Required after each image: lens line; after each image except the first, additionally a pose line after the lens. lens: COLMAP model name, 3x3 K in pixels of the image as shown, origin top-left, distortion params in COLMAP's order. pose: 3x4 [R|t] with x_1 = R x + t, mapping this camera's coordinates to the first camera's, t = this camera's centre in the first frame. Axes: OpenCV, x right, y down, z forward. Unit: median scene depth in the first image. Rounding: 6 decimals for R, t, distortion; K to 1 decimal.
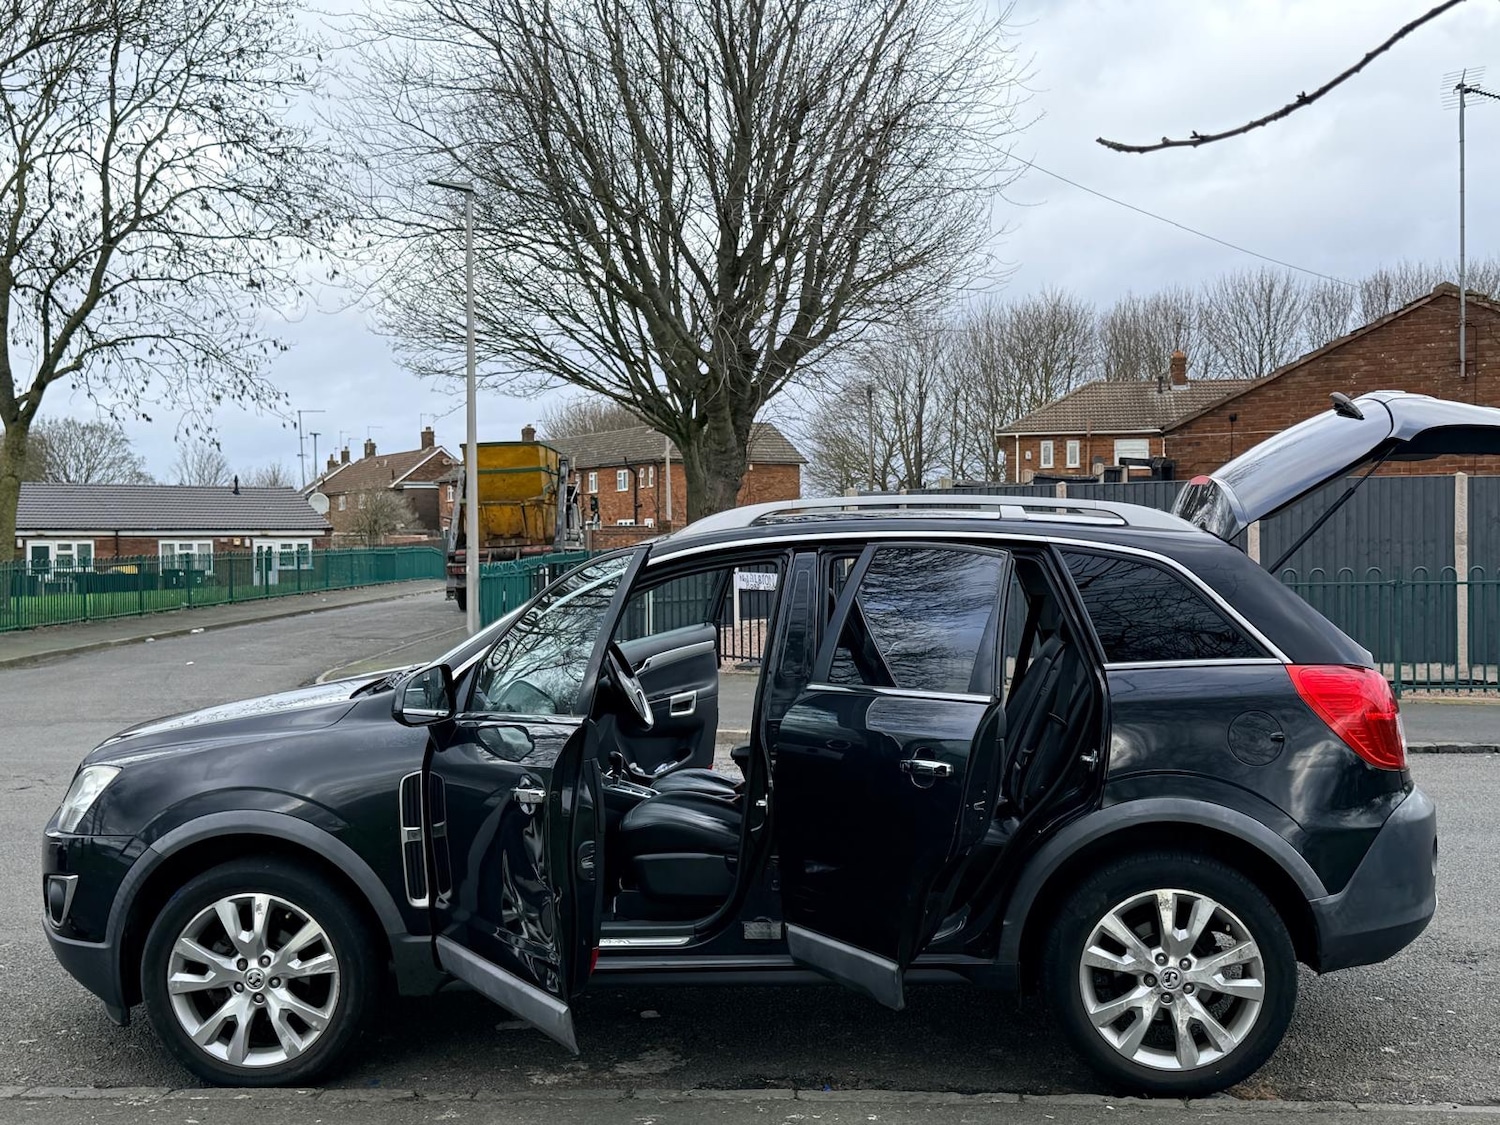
lens RADIAL K [[1780.7, 0, 748.3], [0, 1780.7, 566.9], [0, 0, 1]] dist [0.036194, 0.000000]
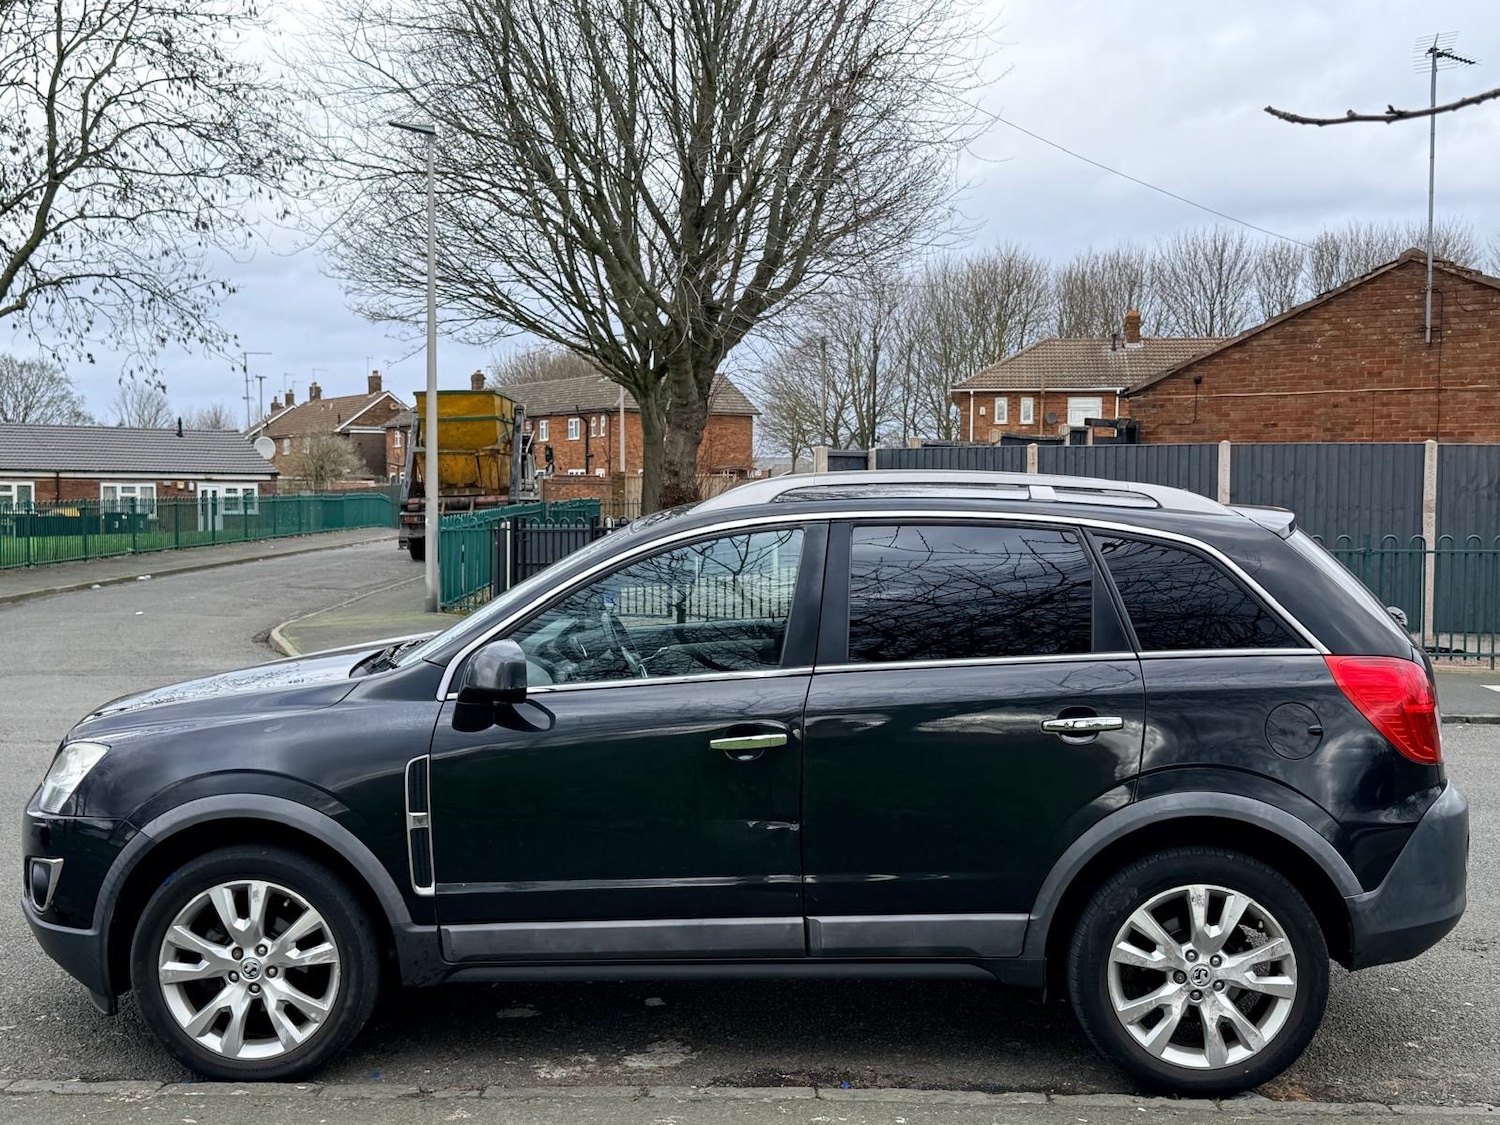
lens RADIAL K [[1780.7, 0, 751.4], [0, 1780.7, 564.5], [0, 0, 1]] dist [0.036194, 0.000000]
pose [[0.999357, 0.013419, 0.033238, -0.008319], [-0.014319, 0.999534, 0.026975, -0.003113], [-0.032860, -0.027434, 0.999083, 0.007621]]
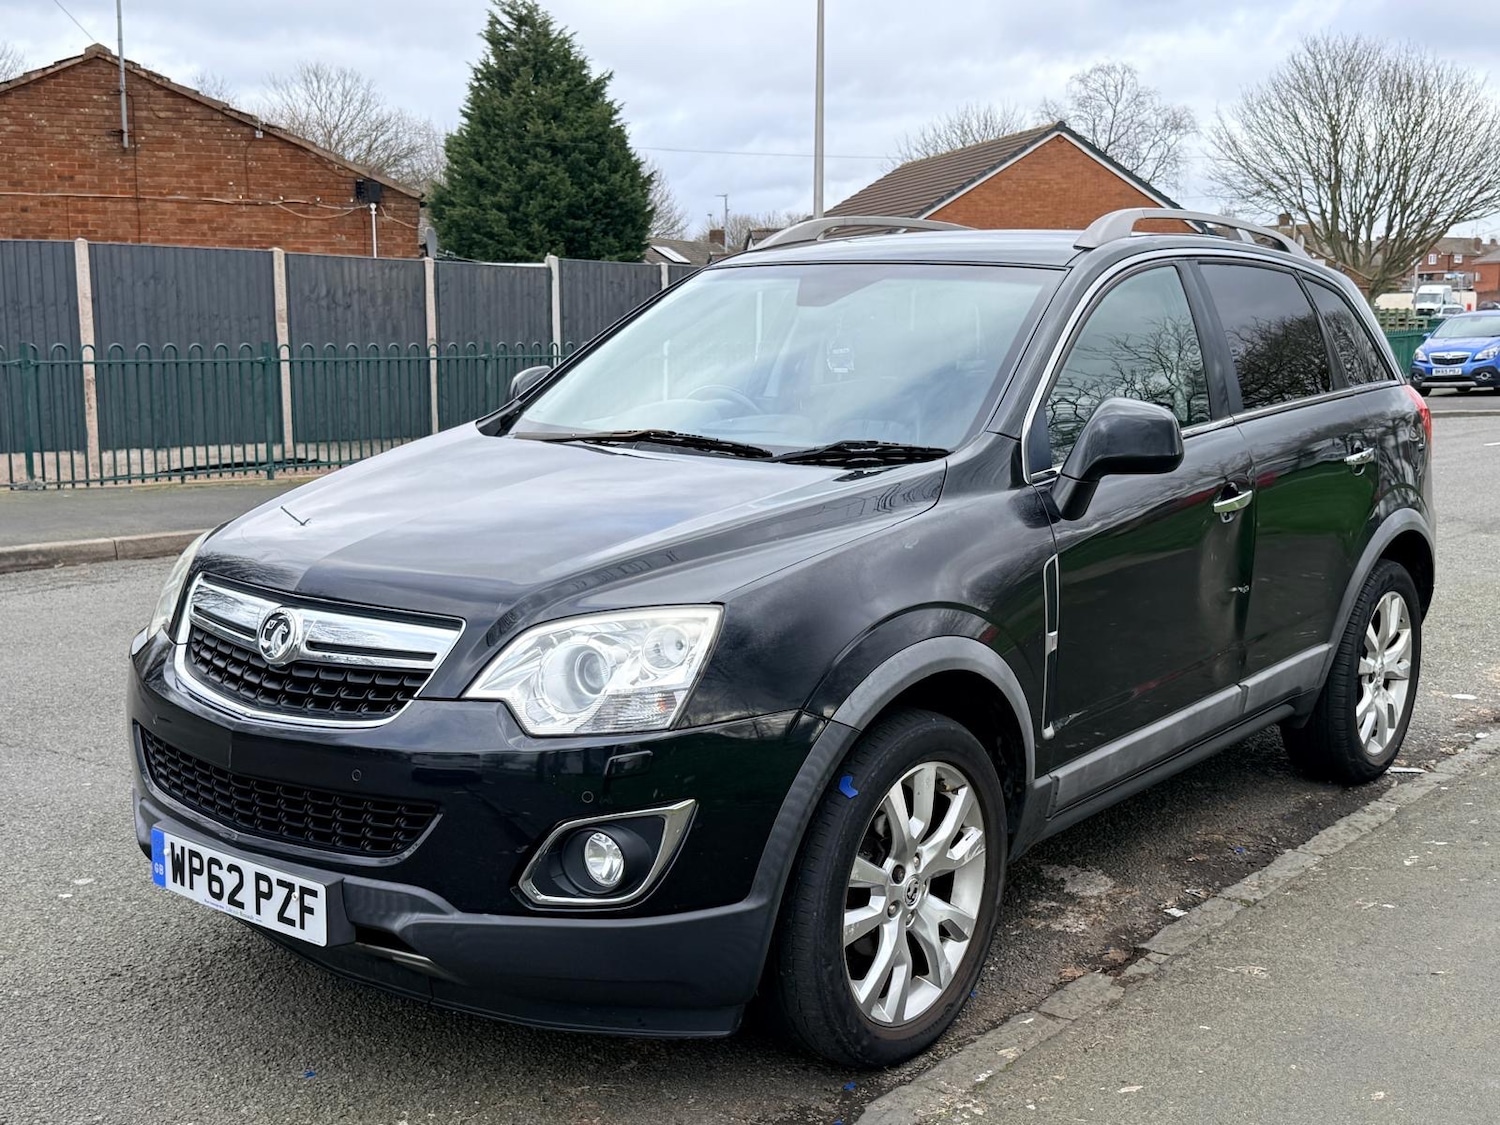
lens RADIAL K [[1780.7, 0, 753.1], [0, 1780.7, 557.8], [0, 0, 1]] dist [0.036194, 0.000000]
pose [[0.549727, -0.092570, 0.830200, -0.174305], [0.005650, 0.994230, 0.107118, 0.007704], [-0.835325, -0.054195, 0.547078, 0.143148]]
